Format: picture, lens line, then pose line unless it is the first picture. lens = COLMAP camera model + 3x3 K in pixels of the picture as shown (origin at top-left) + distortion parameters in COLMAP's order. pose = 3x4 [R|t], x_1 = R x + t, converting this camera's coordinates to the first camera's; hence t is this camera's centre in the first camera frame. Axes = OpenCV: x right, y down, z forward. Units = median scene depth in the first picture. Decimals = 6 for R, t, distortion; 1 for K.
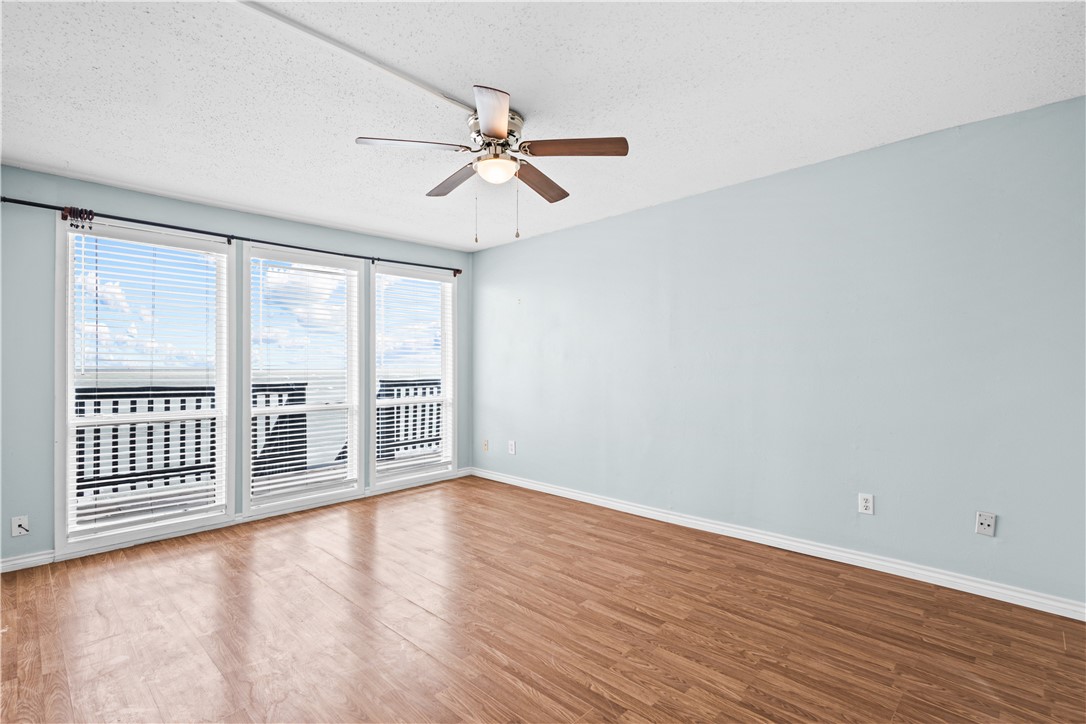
lens RADIAL K [[496.4, 0, 541.9], [0, 496.4, 364.7], [0, 0, 1]] dist [-0.002679, -0.000551]
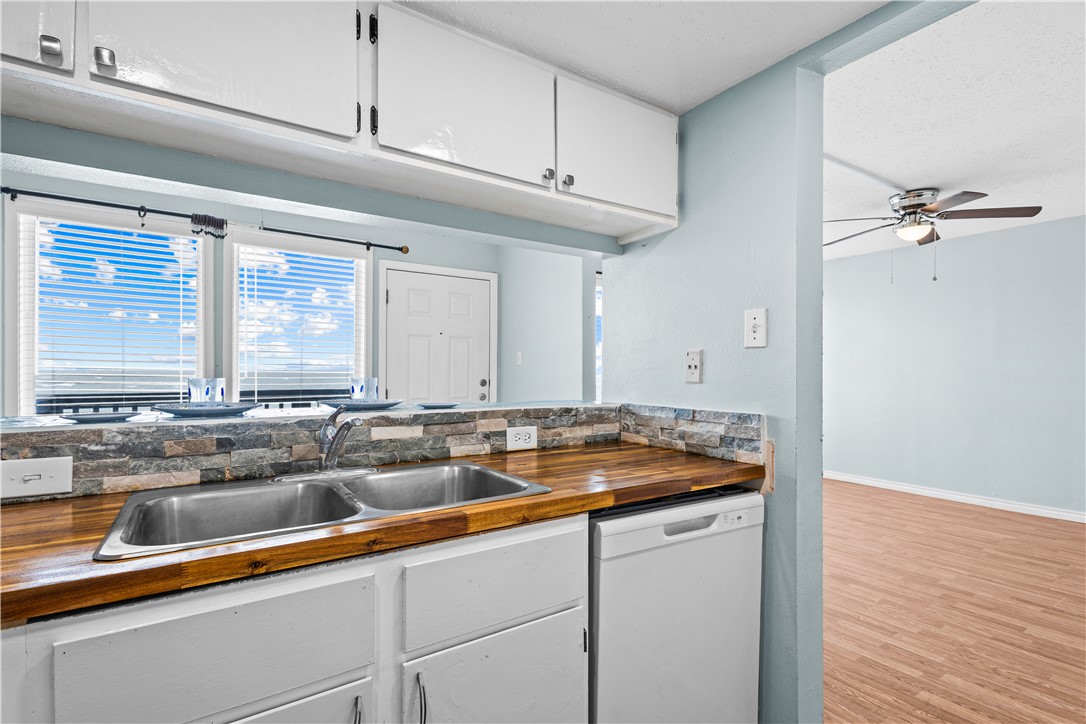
lens RADIAL K [[524.5, 0, 539.2], [0, 524.5, 370.0], [0, 0, 1]] dist [0.005305, -0.000280]
pose [[0.975397, 0.003769, -0.220424, -0.630322], [-0.003122, 0.999990, 0.003283, -0.006482], [0.220434, -0.002514, 0.975399, -0.530489]]
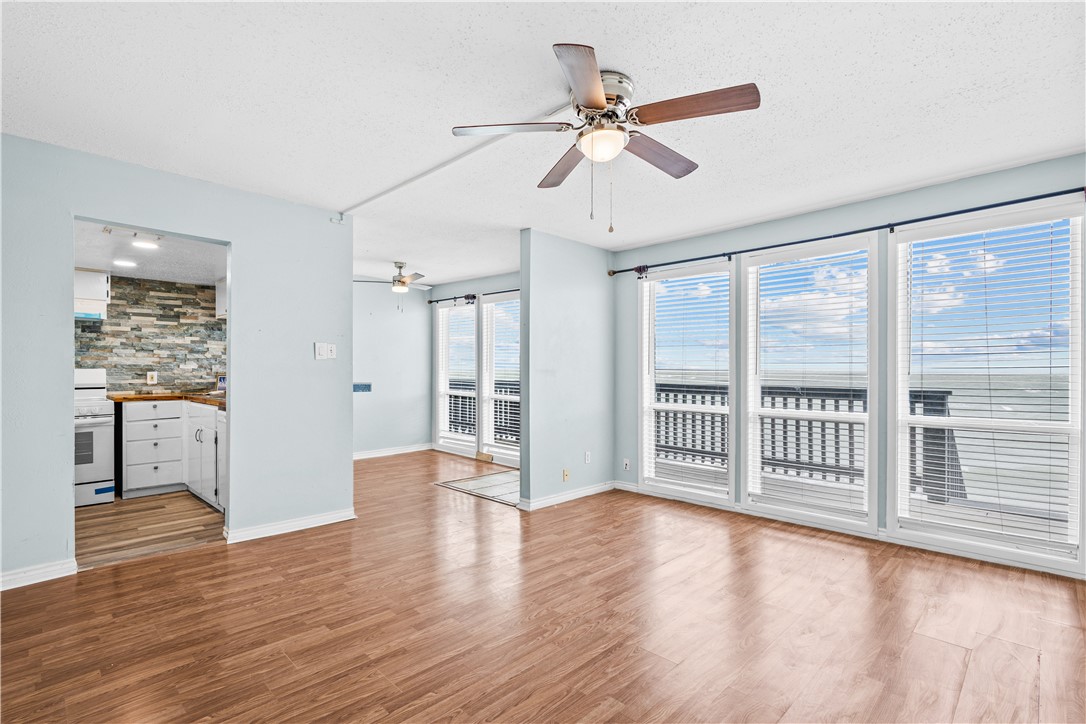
lens RADIAL K [[519.8, 0, 553.3], [0, 519.8, 370.7], [0, 0, 1]] dist [0.007285, 0.000136]
pose [[-0.011724, 0.003576, -0.999925, 0.674991], [0.001080, 0.999993, 0.003564, 0.002489], [0.999931, -0.001038, -0.011727, 0.746396]]
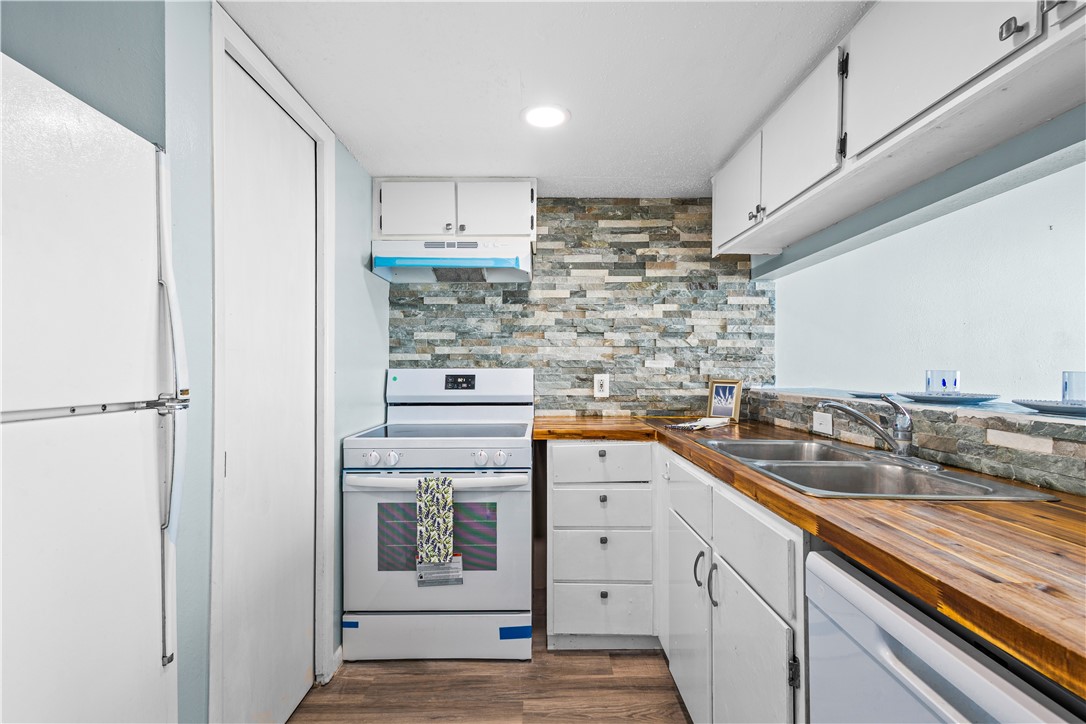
lens RADIAL K [[522.6, 0, 550.0], [0, 522.6, 365.6], [0, 0, 1]] dist [0.003985, -0.000513]
pose [[-0.712338, -0.004048, -0.701825, -0.343213], [-0.000088, 0.999984, -0.005678, 0.001399], [0.701836, -0.003983, -0.712327, -0.024040]]
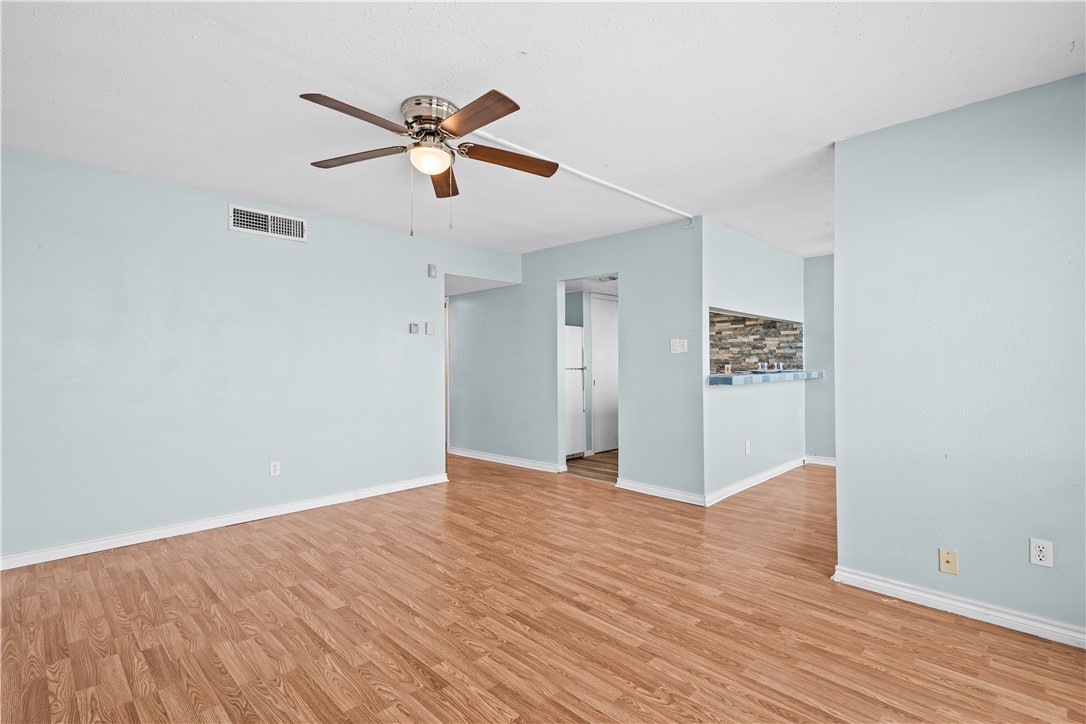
lens RADIAL K [[502.9, 0, 523.9], [0, 502.9, 358.6], [0, 0, 1]] dist [0.011391, 0.000103]
pose [[-0.999059, 0.004204, 0.043162, -0.254264], [0.003617, 0.999900, -0.013659, 0.011219], [-0.043215, -0.013490, -0.998975, 1.596169]]
